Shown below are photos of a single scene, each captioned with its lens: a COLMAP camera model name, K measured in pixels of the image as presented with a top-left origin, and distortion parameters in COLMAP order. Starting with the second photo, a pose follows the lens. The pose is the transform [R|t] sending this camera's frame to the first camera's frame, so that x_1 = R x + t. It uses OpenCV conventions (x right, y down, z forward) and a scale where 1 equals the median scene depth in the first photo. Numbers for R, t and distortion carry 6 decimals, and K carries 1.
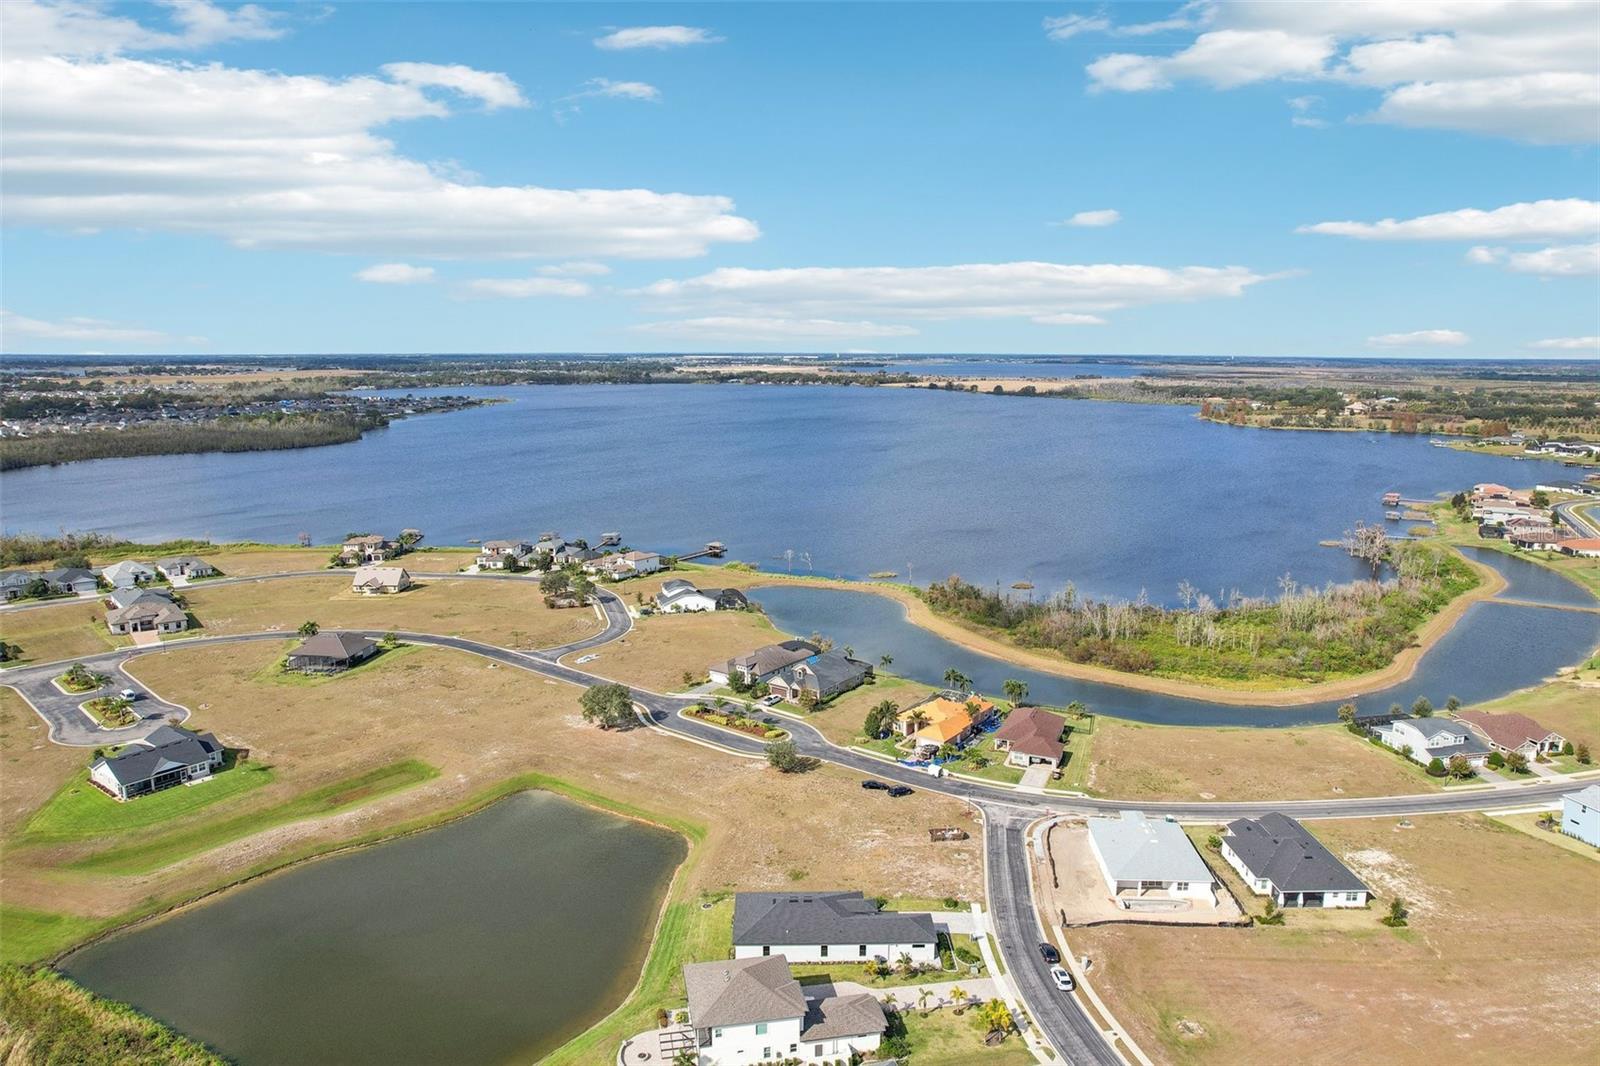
lens RADIAL K [[1111.9, 0, 800.0], [0, 1111.9, 533.0], [0, 0, 1]] dist [-0.050858, 0.002875]
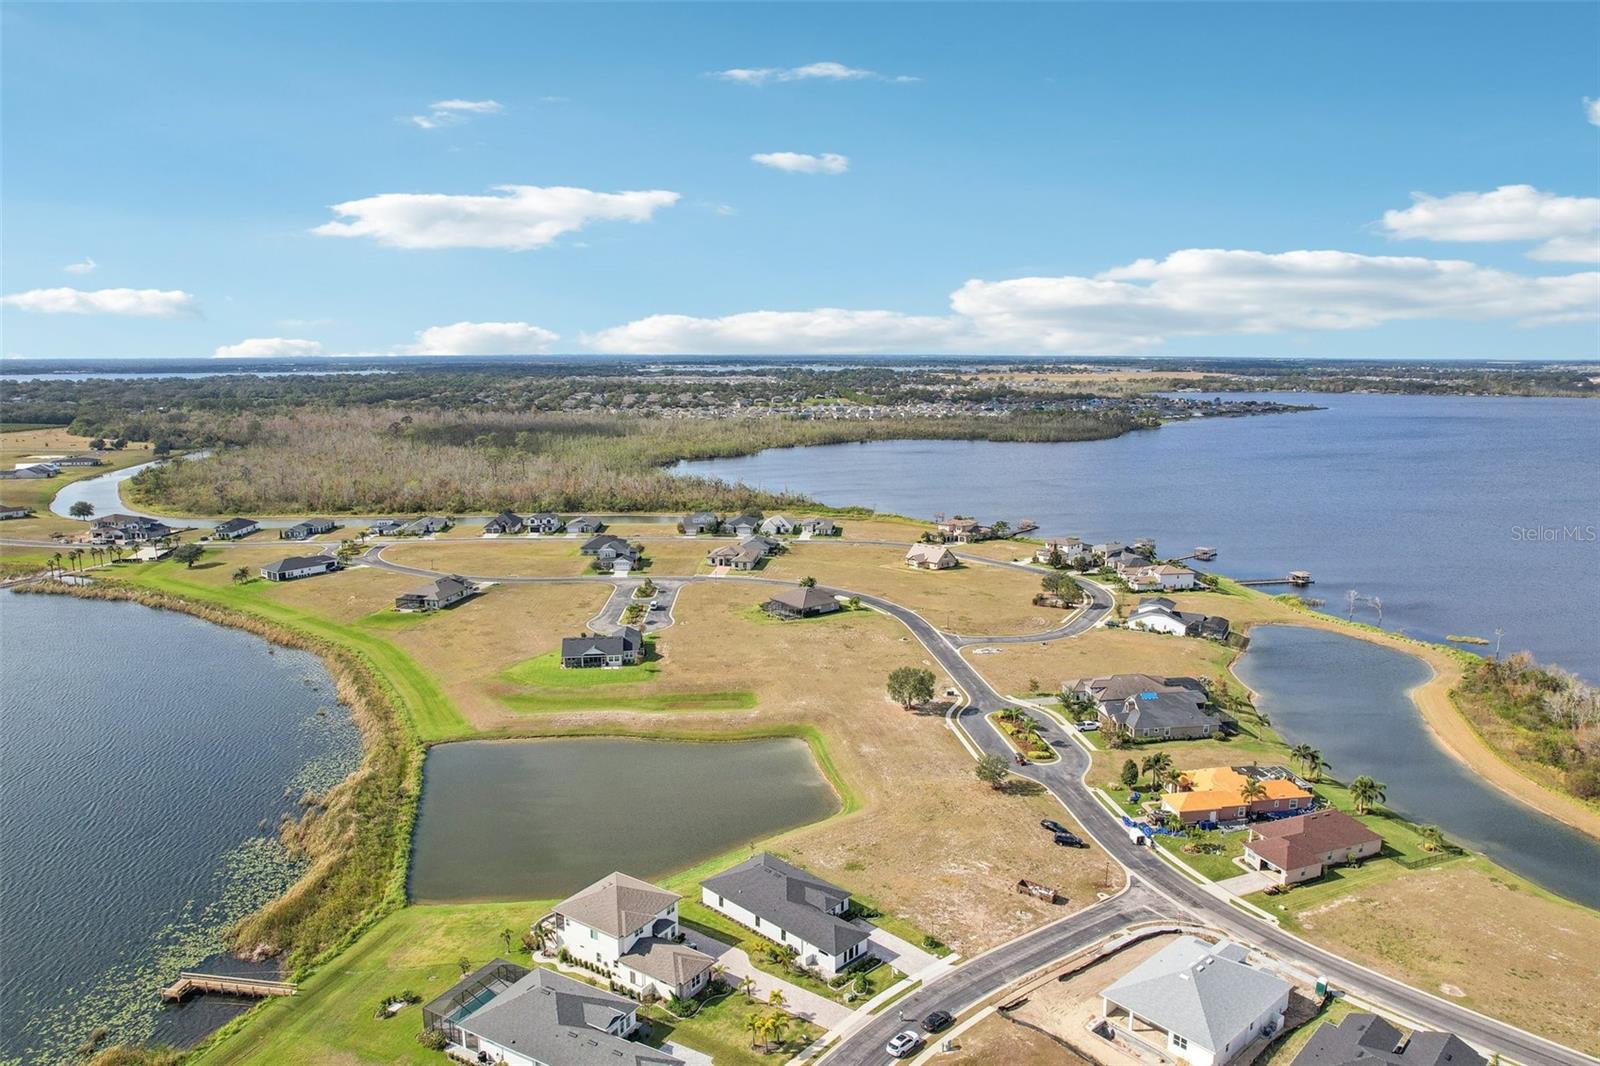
lens RADIAL K [[1111.9, 0, 800.0], [0, 1111.9, 533.0], [0, 0, 1]] dist [-0.050858, 0.002875]
pose [[0.672242, 0.118002, -0.730867, 0.457715], [-0.120294, 0.991507, 0.049439, -0.027501], [0.730493, 0.054684, 0.680727, 0.170537]]
